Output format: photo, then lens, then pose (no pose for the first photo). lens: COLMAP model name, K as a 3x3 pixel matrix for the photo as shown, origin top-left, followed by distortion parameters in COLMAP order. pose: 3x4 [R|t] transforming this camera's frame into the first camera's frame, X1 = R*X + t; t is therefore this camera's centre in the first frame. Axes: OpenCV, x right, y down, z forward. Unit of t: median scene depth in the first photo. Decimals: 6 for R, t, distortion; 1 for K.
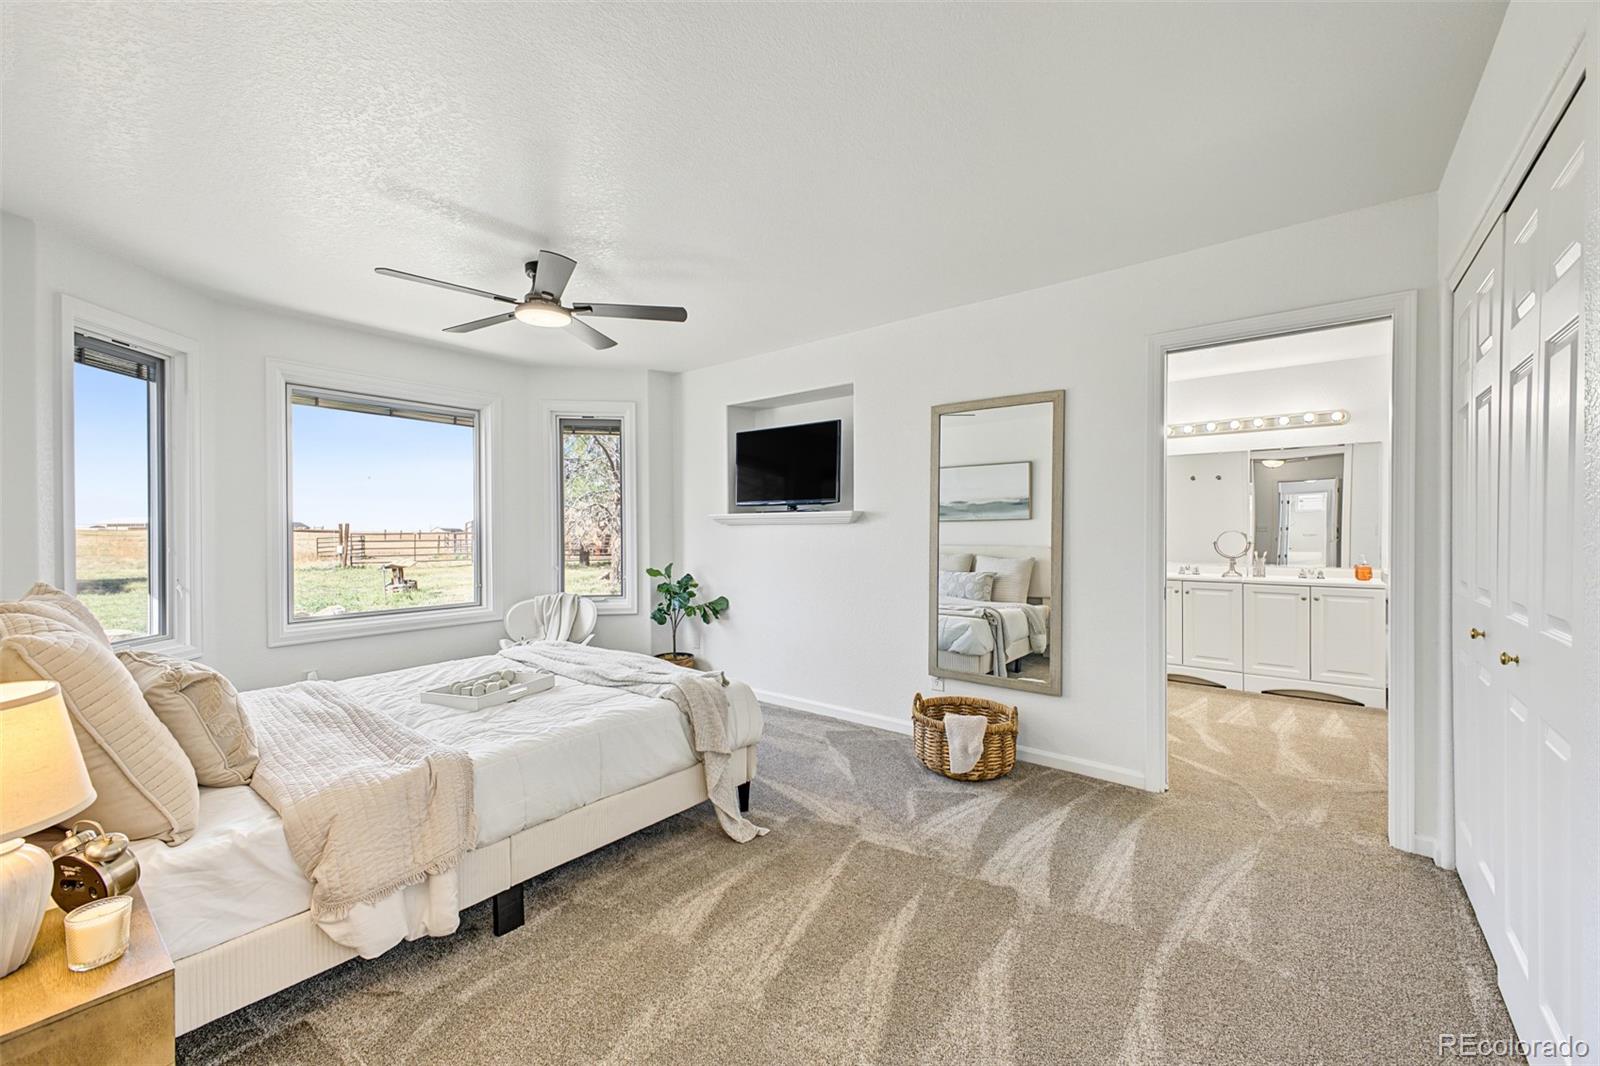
lens RADIAL K [[641.5, 0, 764.6], [0, 641.5, 539.0], [0, 0, 1]] dist [0.018843, -0.005053]
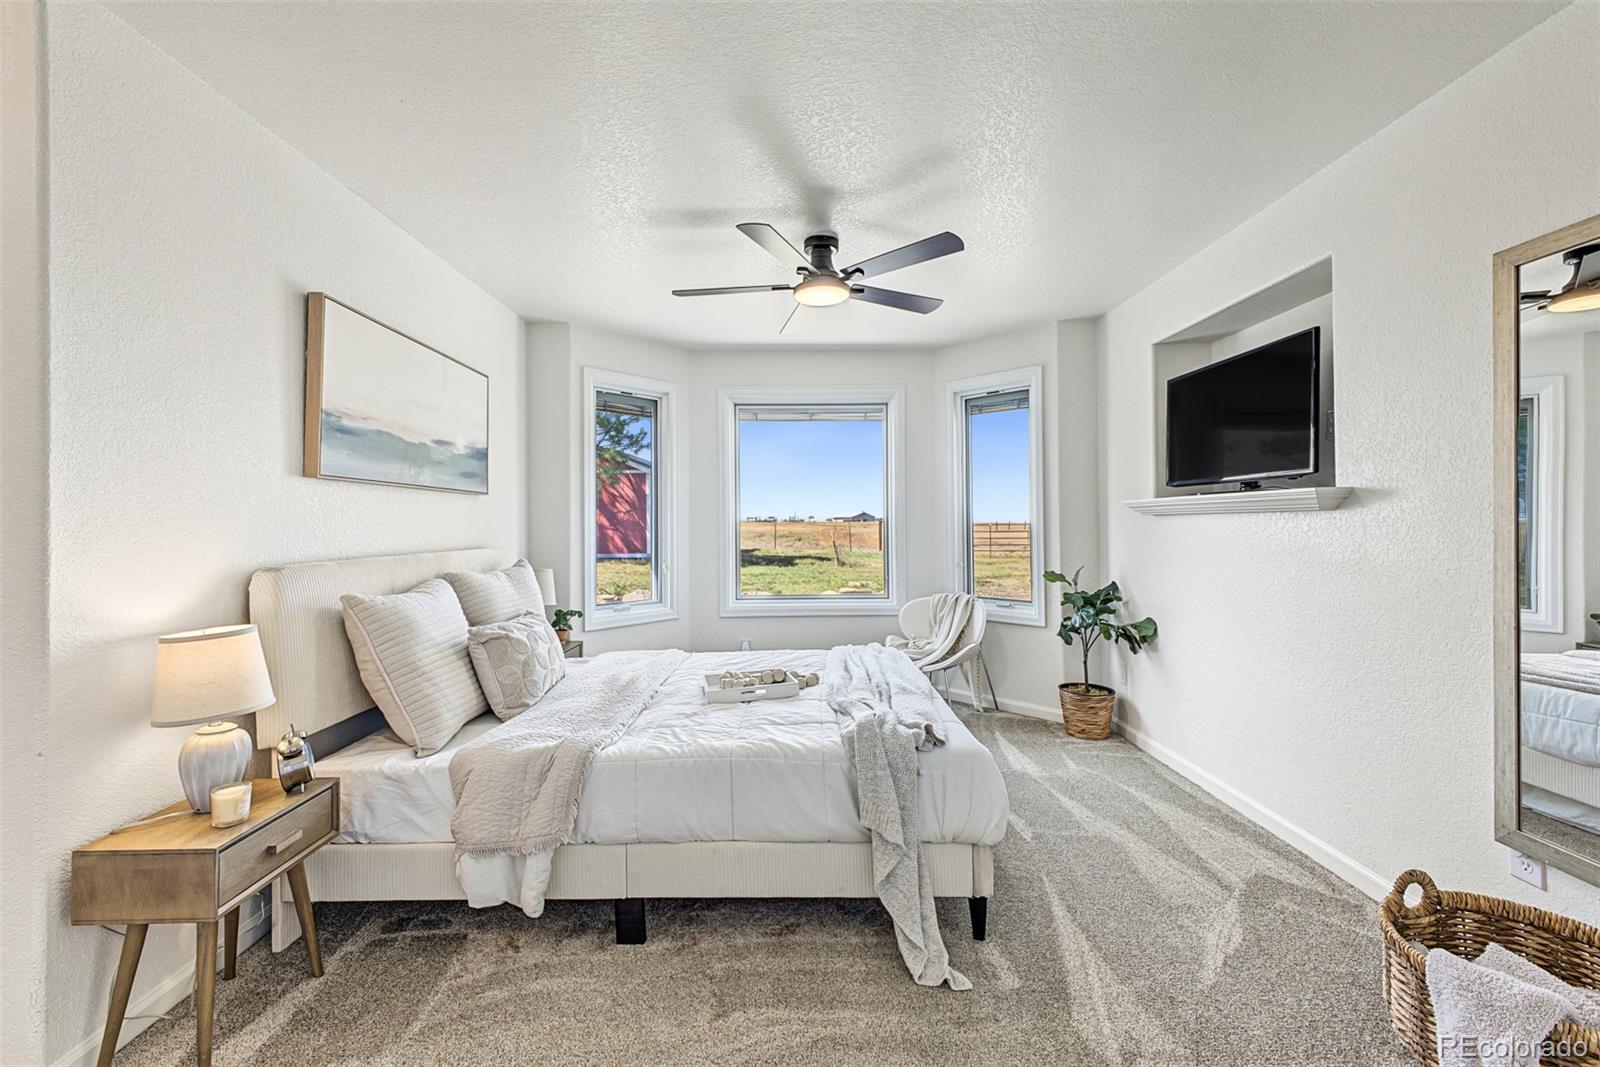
lens RADIAL K [[641.5, 0, 800.4], [0, 641.5, 521.4], [0, 0, 1]] dist [0.018843, -0.005053]
pose [[0.650489, -0.002789, -0.759511, 0.322185], [-0.007471, 0.999921, -0.010070, -0.007581], [0.759479, 0.012225, 0.650417, 0.361086]]
